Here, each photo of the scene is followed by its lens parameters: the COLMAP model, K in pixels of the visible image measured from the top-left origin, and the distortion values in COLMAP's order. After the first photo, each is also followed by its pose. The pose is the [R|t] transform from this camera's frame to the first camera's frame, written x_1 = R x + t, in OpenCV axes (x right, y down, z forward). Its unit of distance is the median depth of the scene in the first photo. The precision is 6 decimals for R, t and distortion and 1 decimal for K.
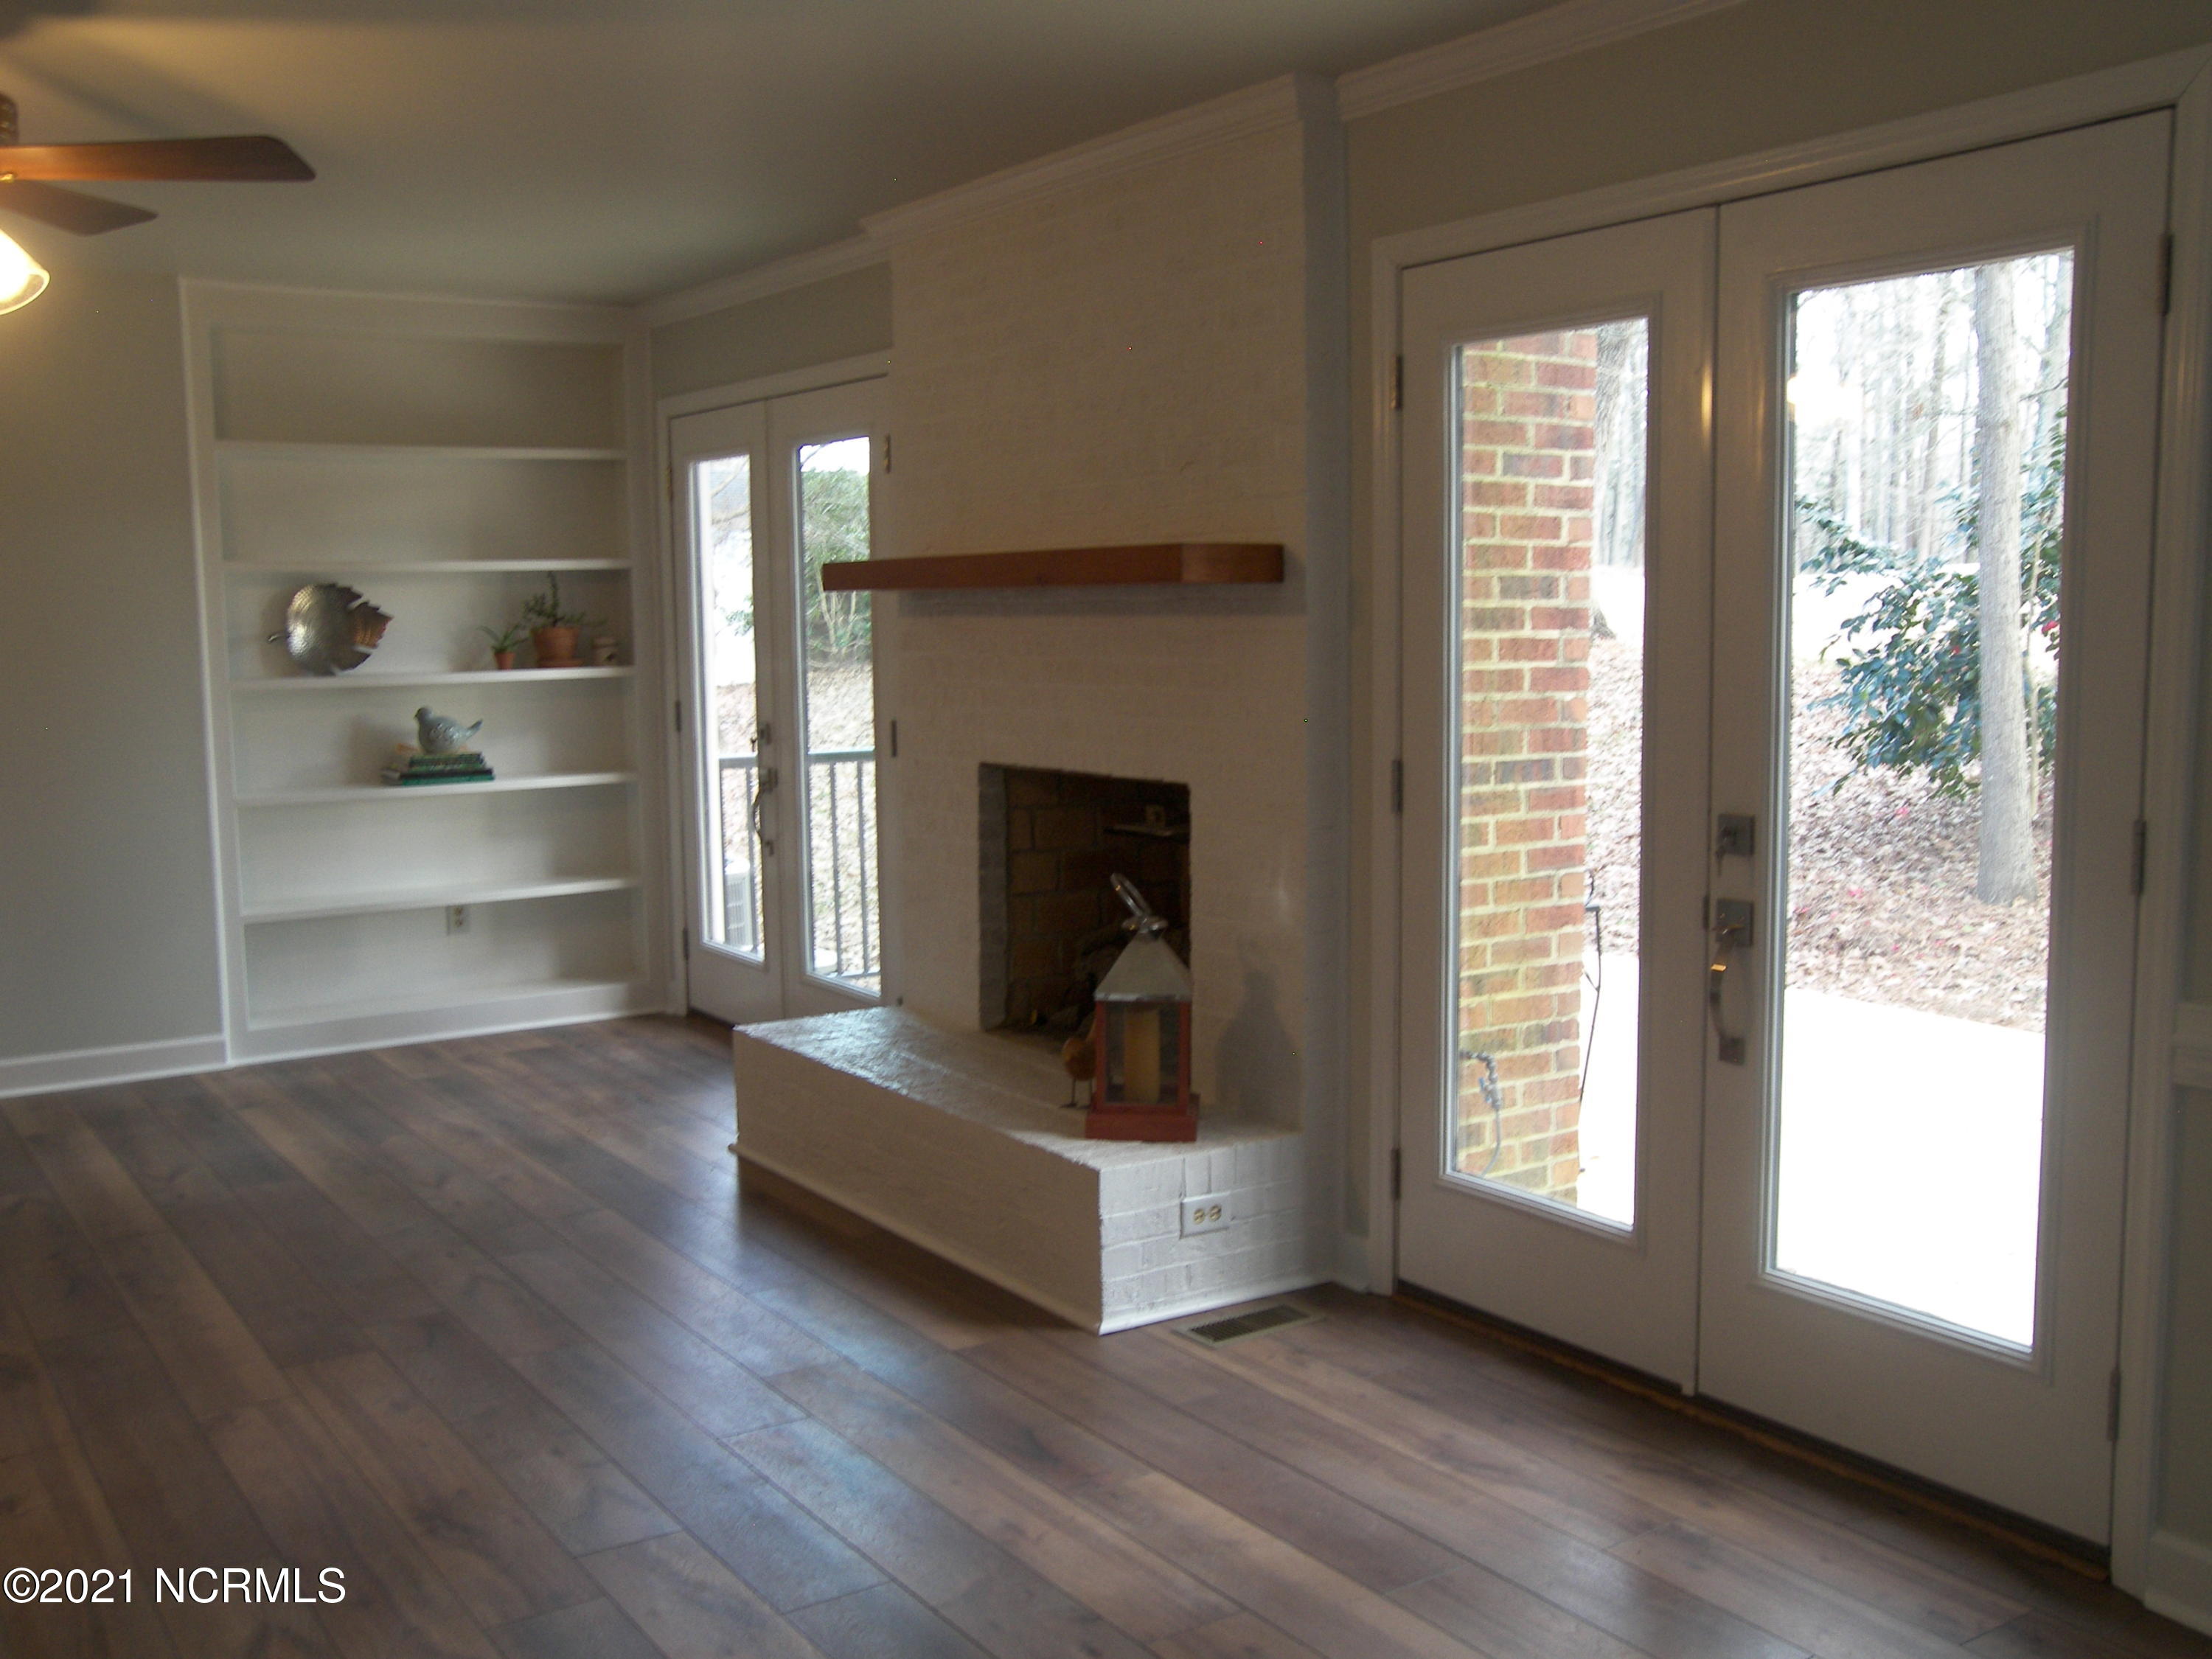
lens RADIAL K [[2110.2, 0, 1106.0], [0, 2110.2, 829.5], [0, 0, 1]] dist [-0.009937, -0.006538]
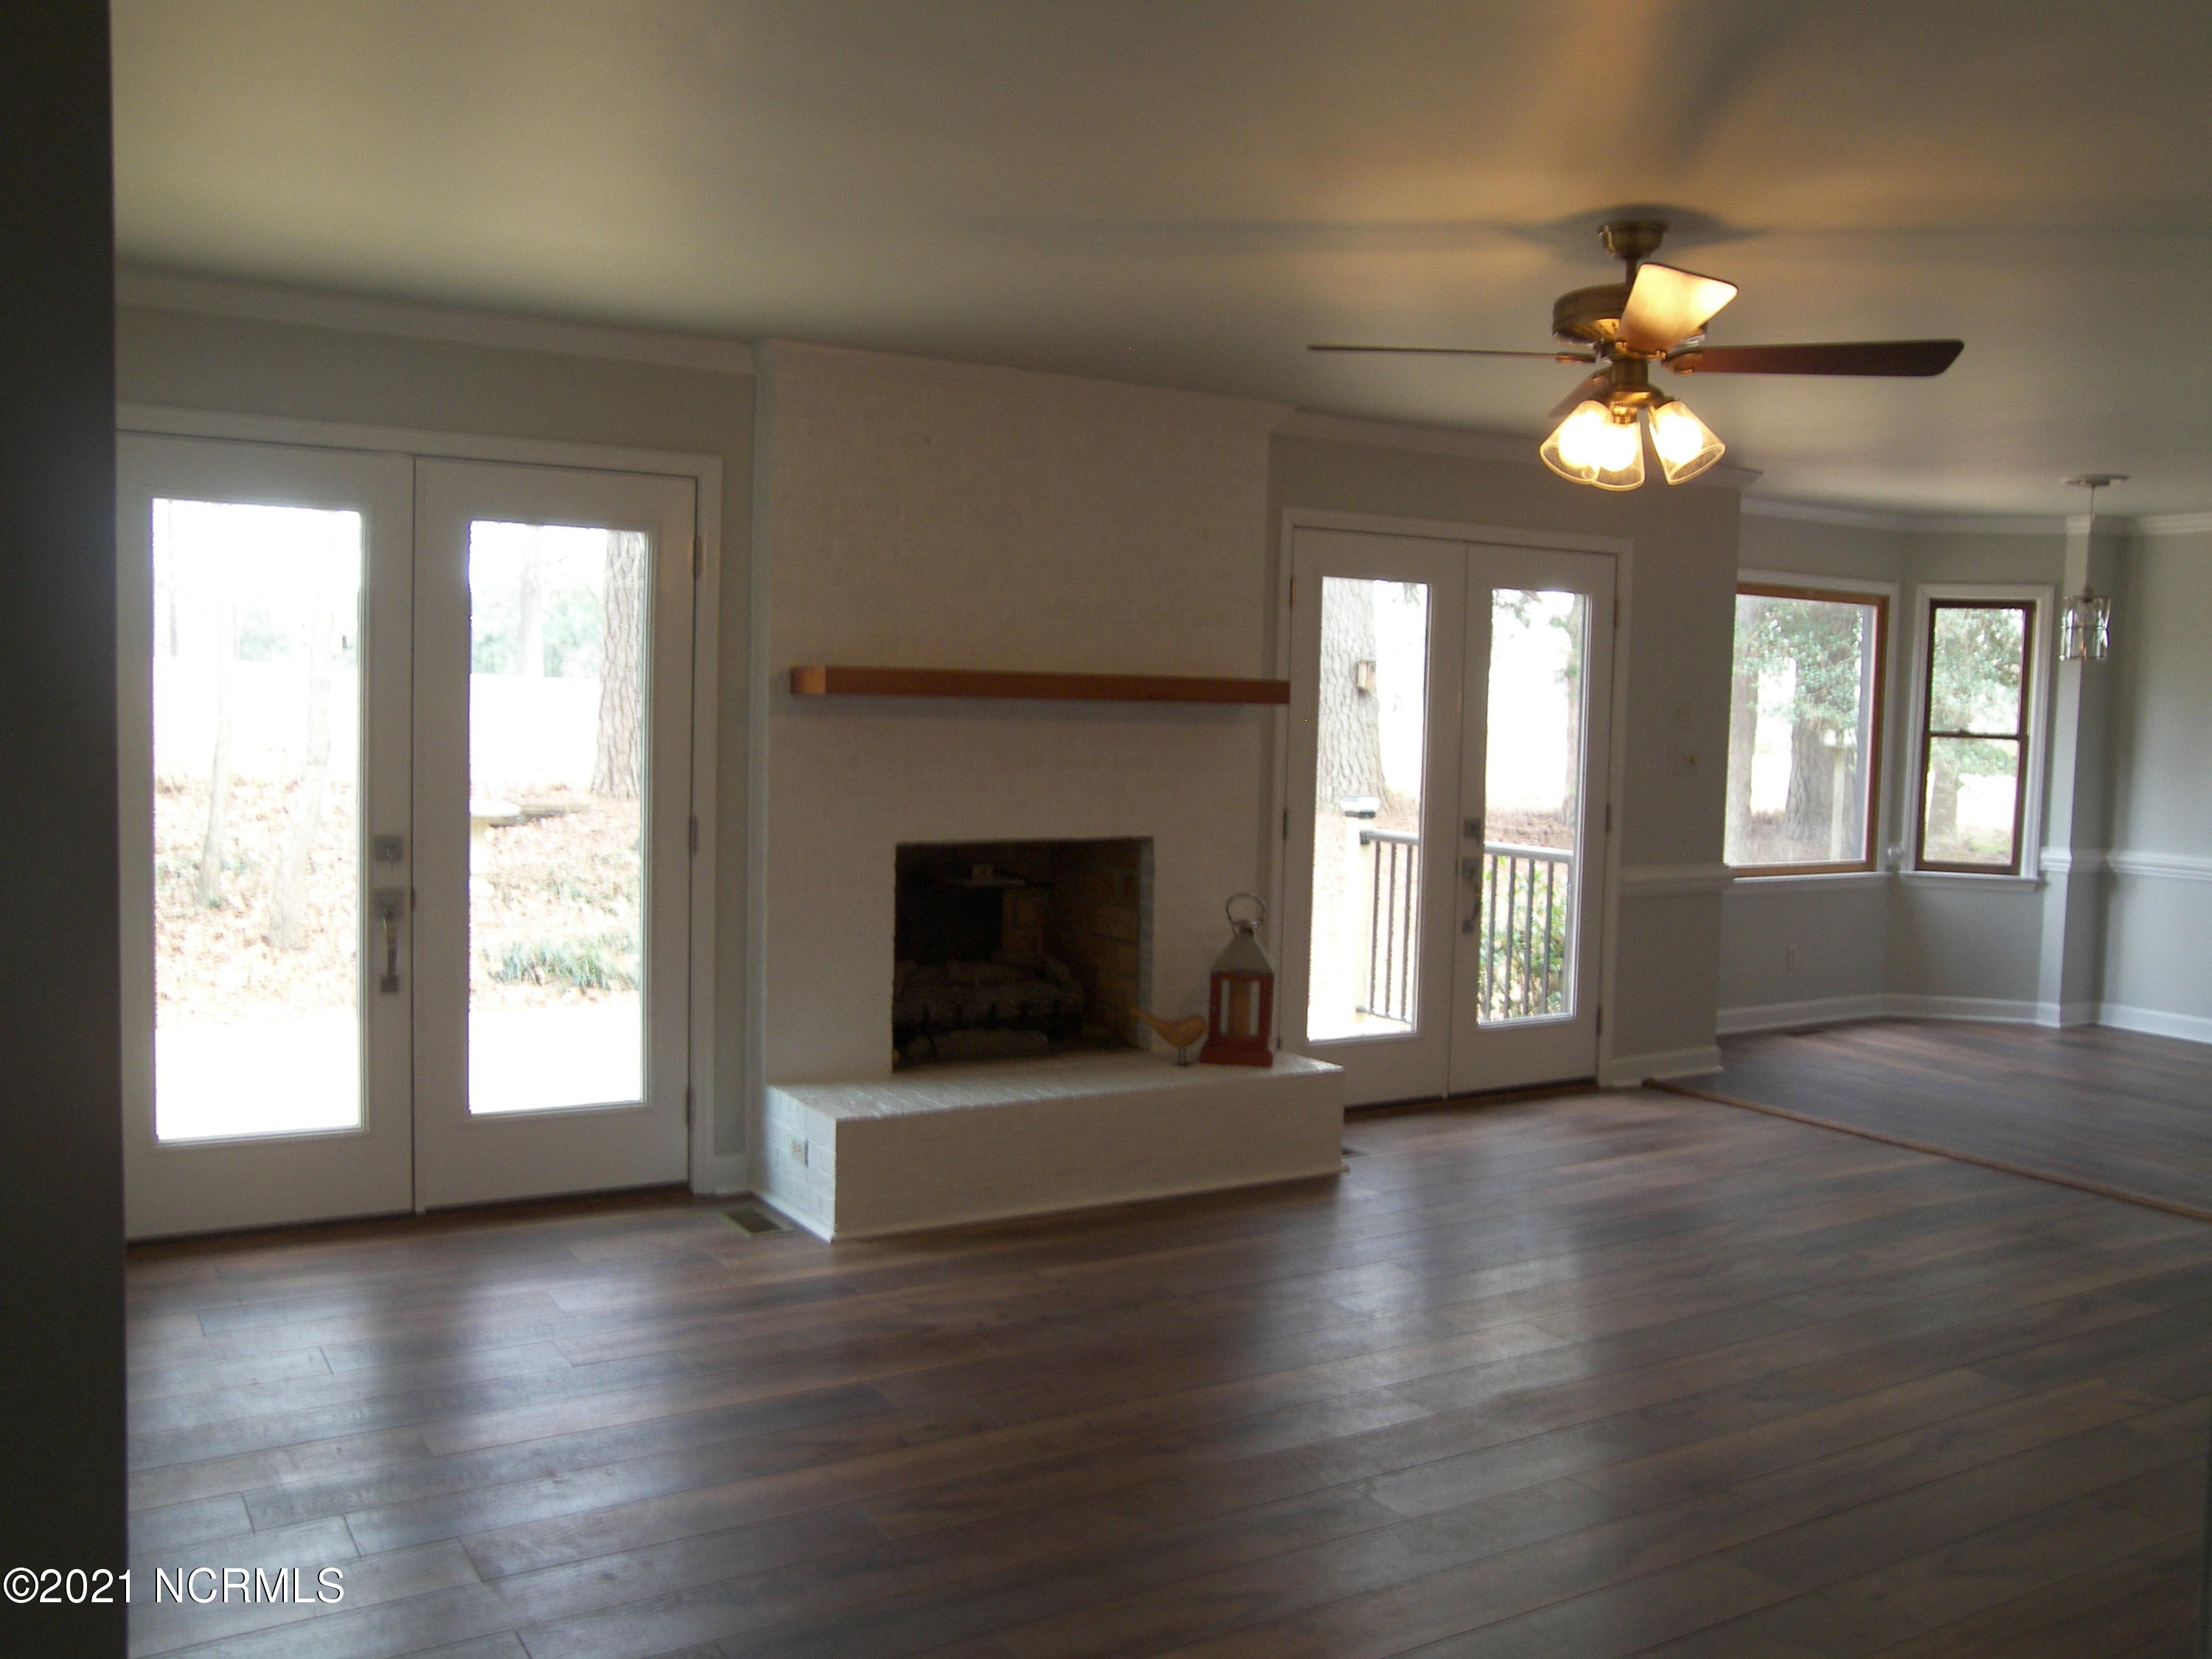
lens RADIAL K [[1910.7, 0, 1106.0], [0, 1910.7, 829.5], [0, 0, 1]] dist [-0.097361, 0.002300]
pose [[0.037944, -0.055677, 0.997728, -1.297511], [0.079544, 0.995447, 0.052525, -0.100174], [-0.996109, 0.077370, 0.042200, 0.991542]]
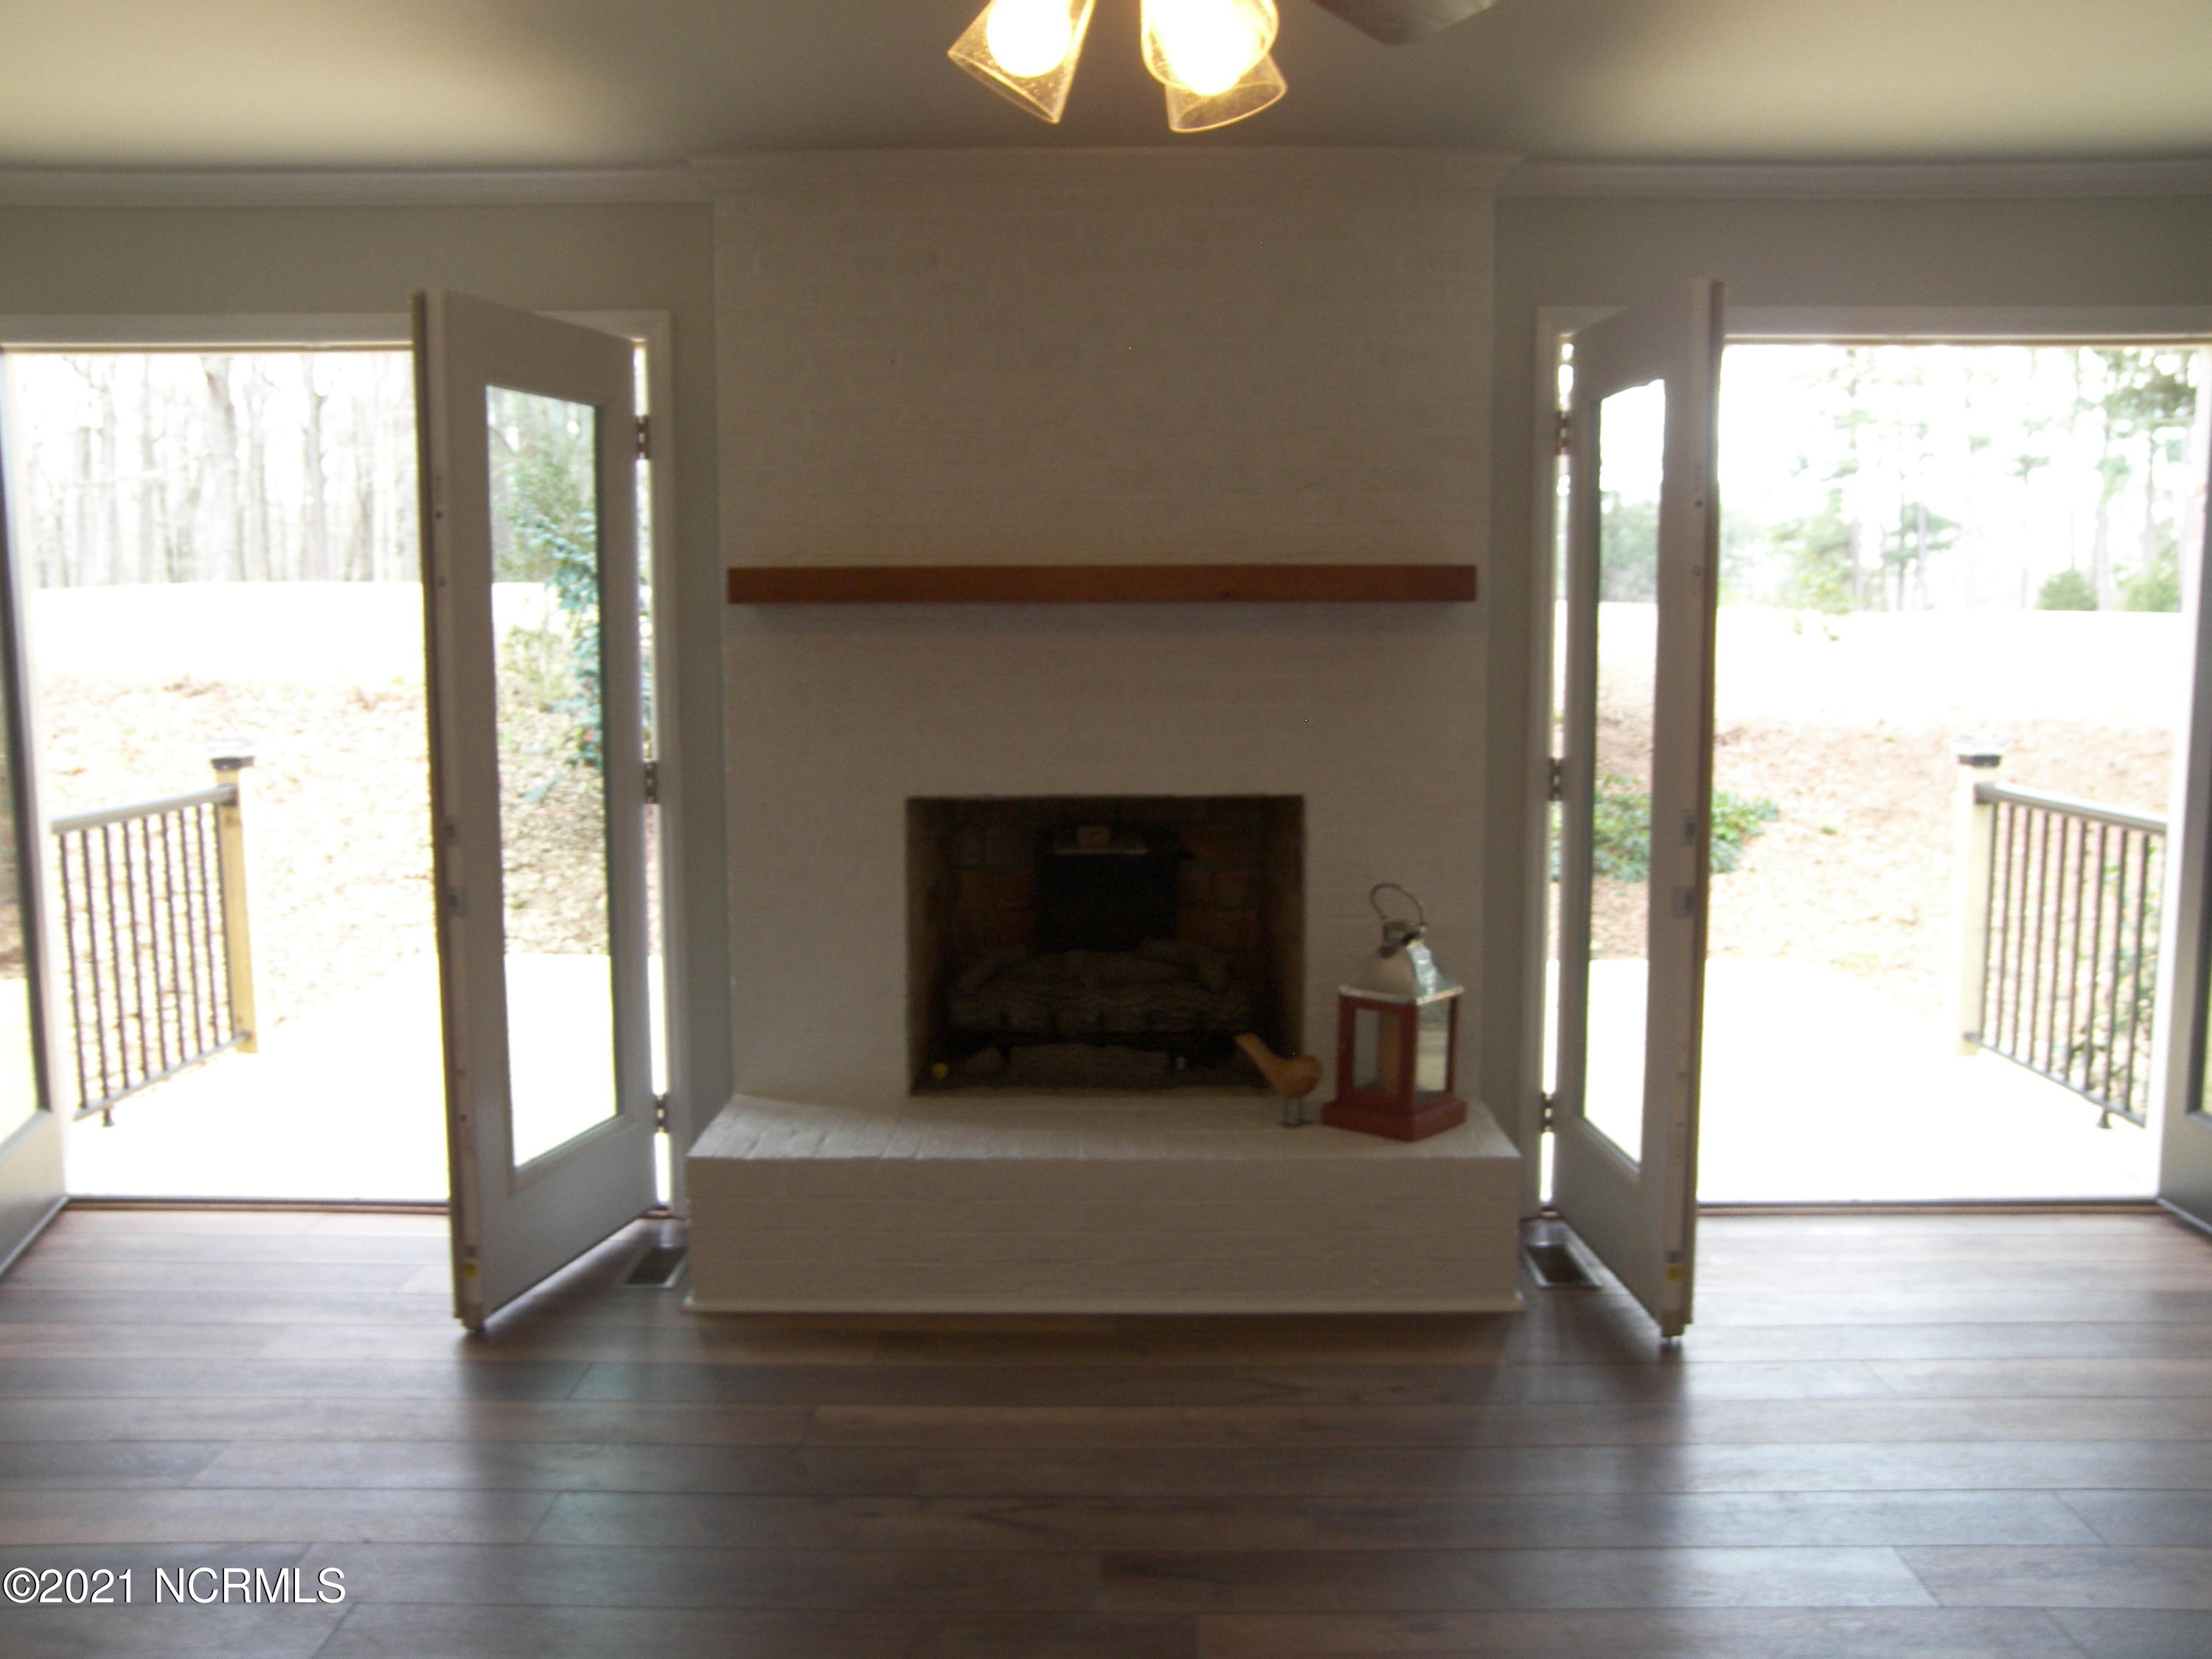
lens RADIAL K [[1936.4, 0, 1106.0], [0, 1936.4, 829.5], [0, 0, 1]] dist [-0.042202, 0.003157]
pose [[0.562486, -0.084279, 0.822500, -0.805924], [0.082739, 0.995535, 0.045426, -0.056780], [-0.822657, 0.042502, 0.566948, 0.554350]]
